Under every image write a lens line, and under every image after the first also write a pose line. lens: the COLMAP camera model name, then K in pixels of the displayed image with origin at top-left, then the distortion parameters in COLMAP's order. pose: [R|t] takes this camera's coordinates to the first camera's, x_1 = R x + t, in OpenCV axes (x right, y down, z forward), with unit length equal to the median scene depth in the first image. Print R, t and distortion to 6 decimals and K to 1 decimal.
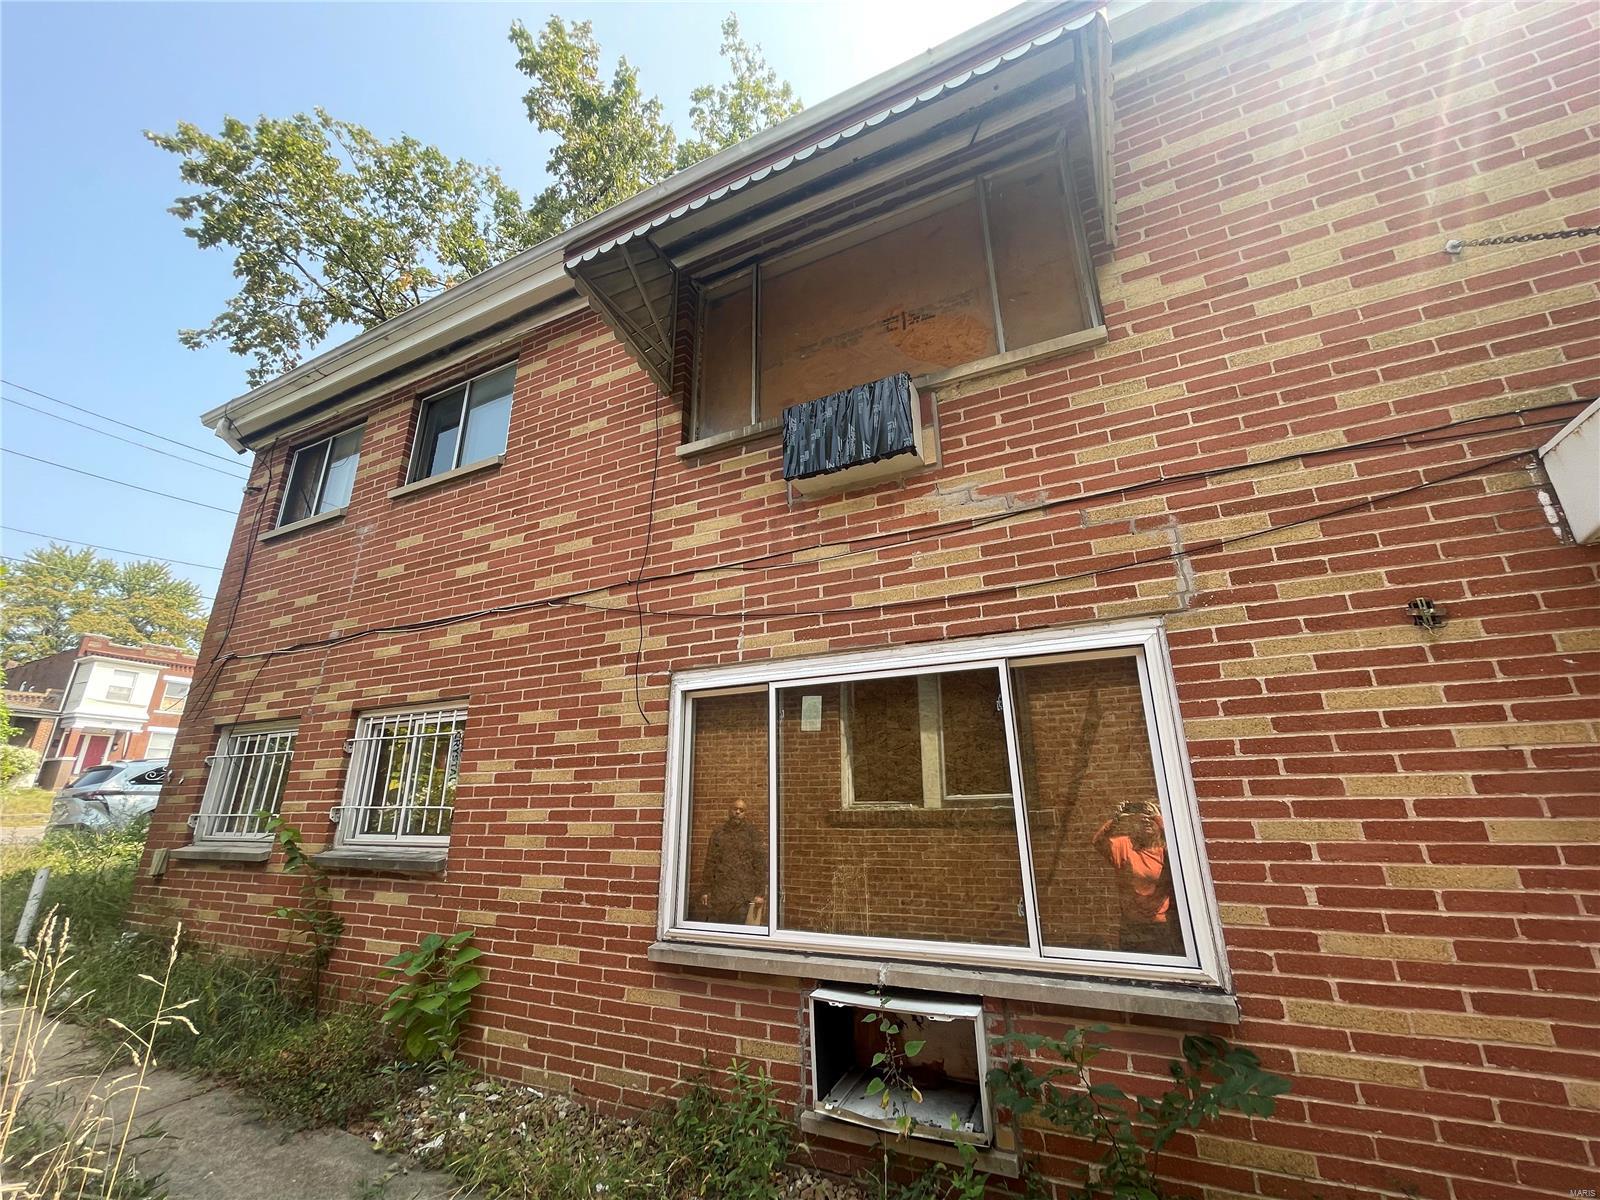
lens RADIAL K [[658.4, 0, 793.3], [0, 658.4, 600.0], [0, 0, 1]] dist [0.001839, -0.001116]
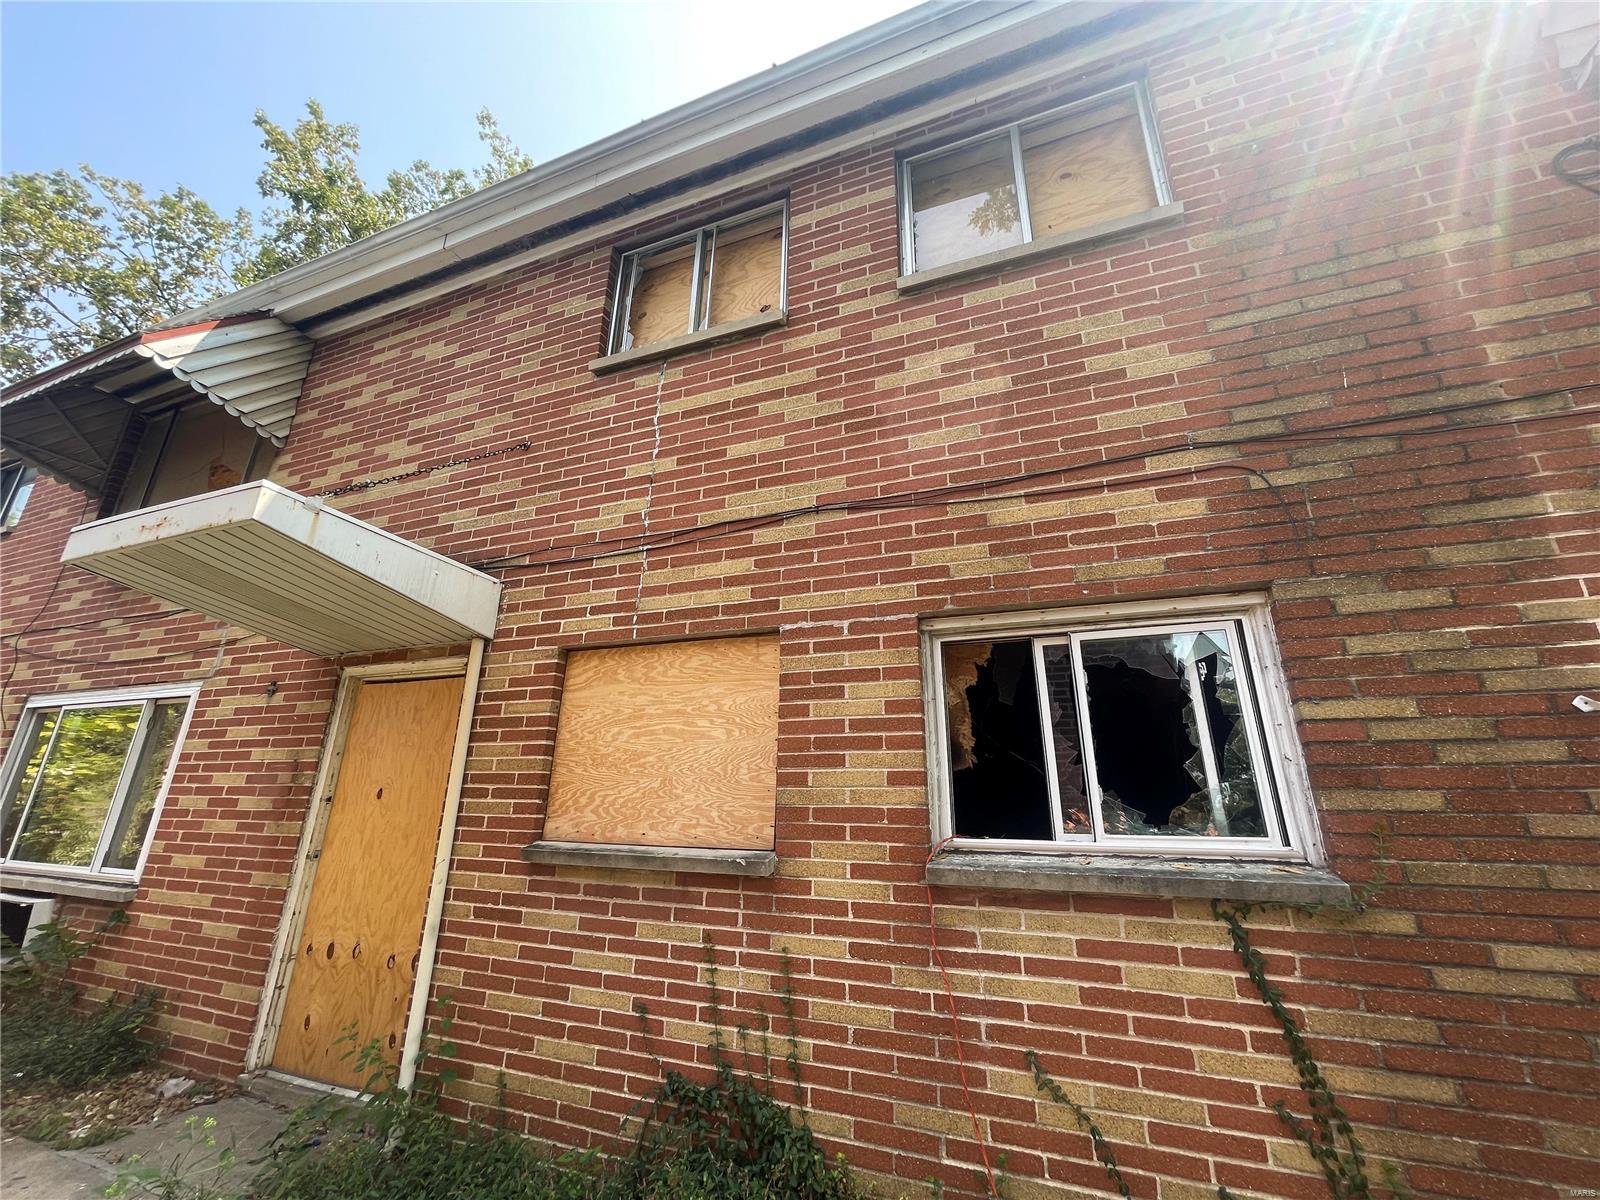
lens RADIAL K [[658.4, 0, 797.4], [0, 658.4, 592.9], [0, 0, 1]] dist [0.001839, -0.001116]
pose [[0.996725, 0.050198, 0.063403, 2.000610], [-0.049517, 0.998698, -0.012260, -0.262019], [-0.063936, 0.009081, 0.997913, -0.842359]]
